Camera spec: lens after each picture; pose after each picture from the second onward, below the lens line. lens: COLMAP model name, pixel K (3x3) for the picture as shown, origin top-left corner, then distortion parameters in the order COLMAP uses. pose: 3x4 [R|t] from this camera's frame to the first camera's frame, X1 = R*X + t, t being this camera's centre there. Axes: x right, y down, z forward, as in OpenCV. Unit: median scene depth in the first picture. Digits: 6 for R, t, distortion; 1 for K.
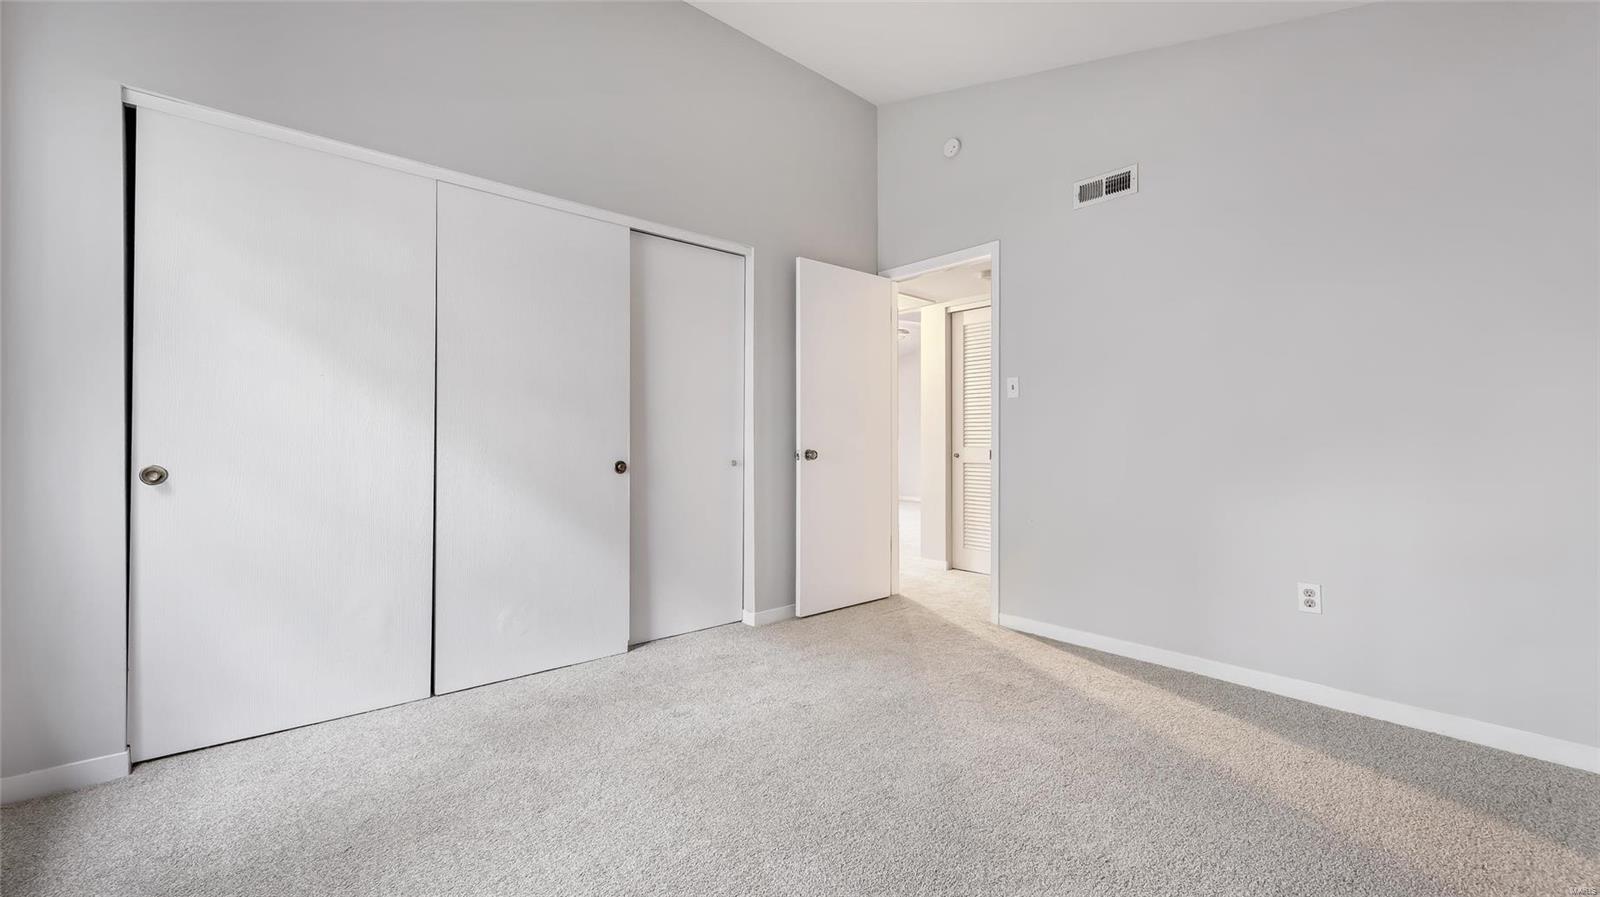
lens RADIAL K [[628.3, 0, 797.4], [0, 628.3, 440.2], [0, 0, 1]] dist [0.001881, 0.000071]
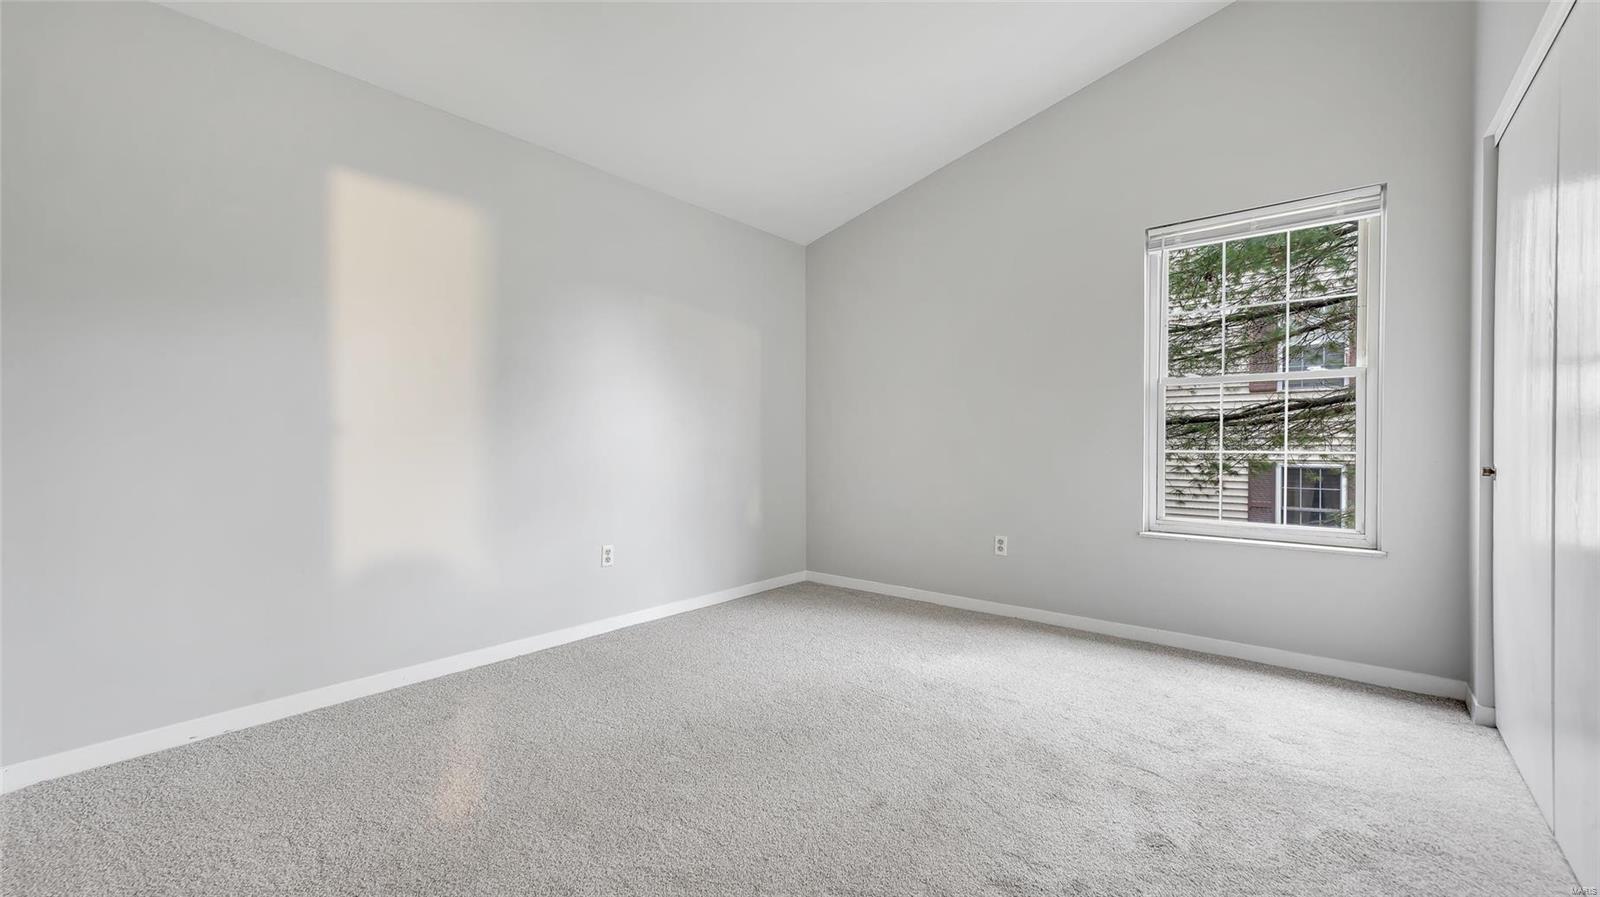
lens RADIAL K [[628.3, 0, 797.4], [0, 628.3, 440.2], [0, 0, 1]] dist [0.001881, 0.000071]
pose [[-0.988343, 0.004964, -0.152162, 0.248449], [0.005302, 0.999984, -0.001814, -0.004276], [0.152151, -0.002600, -0.988354, 1.310286]]
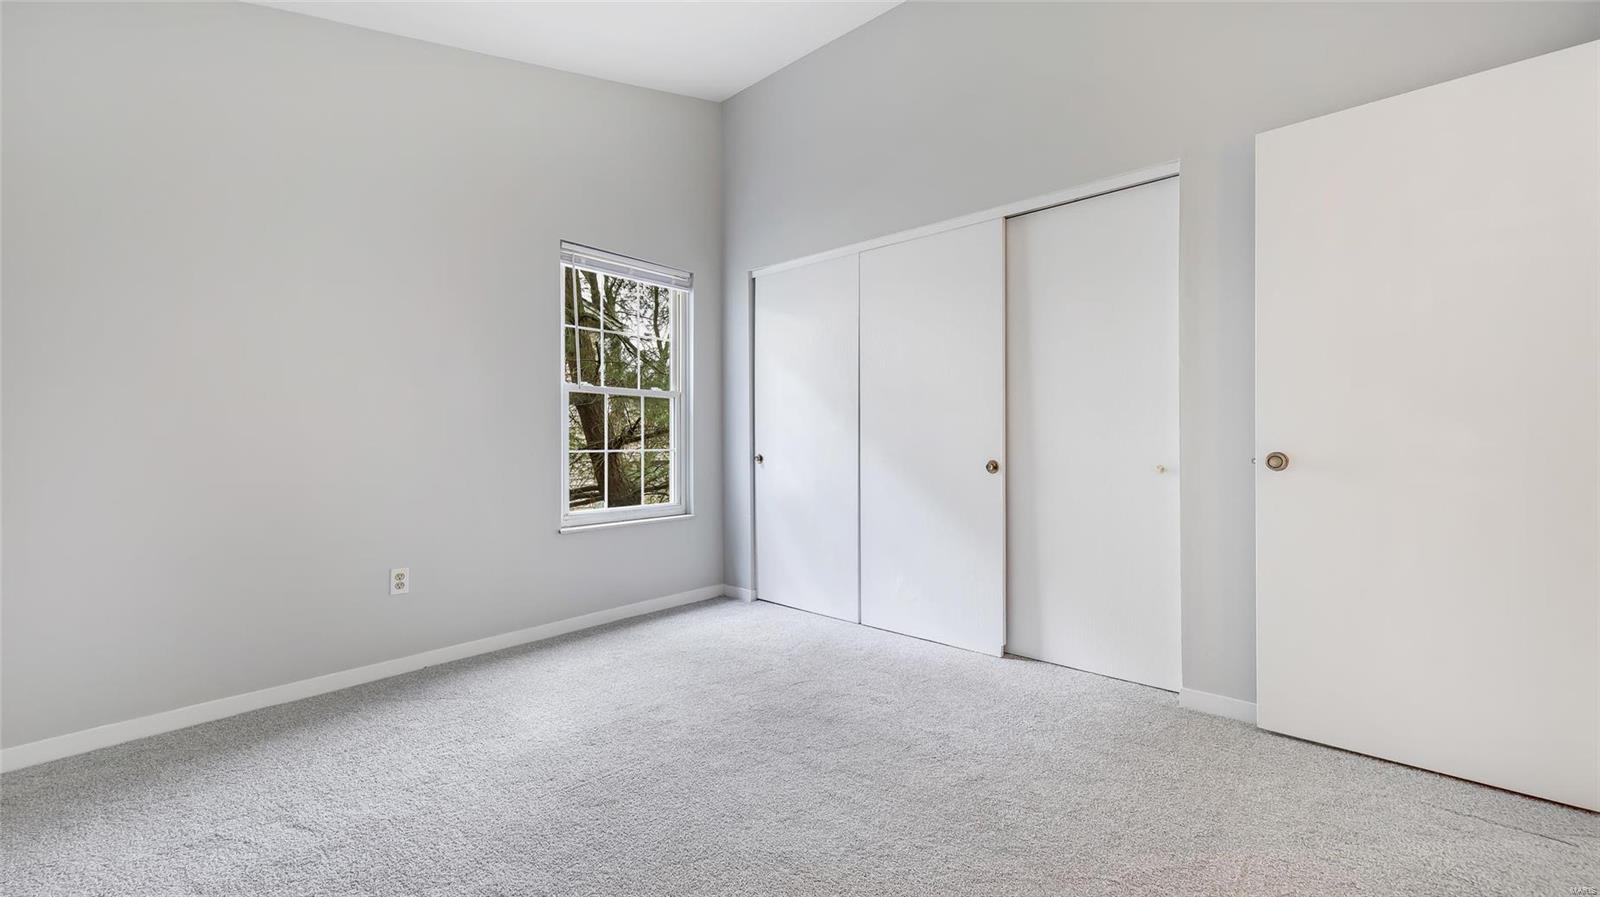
lens RADIAL K [[628.3, 0, 797.4], [0, 628.3, 440.2], [0, 0, 1]] dist [0.001881, 0.000071]
pose [[0.125029, -0.001153, -0.992152, 0.678020], [0.008246, 0.999966, -0.000123, -0.000545], [0.992119, -0.008166, 0.125035, 0.594515]]
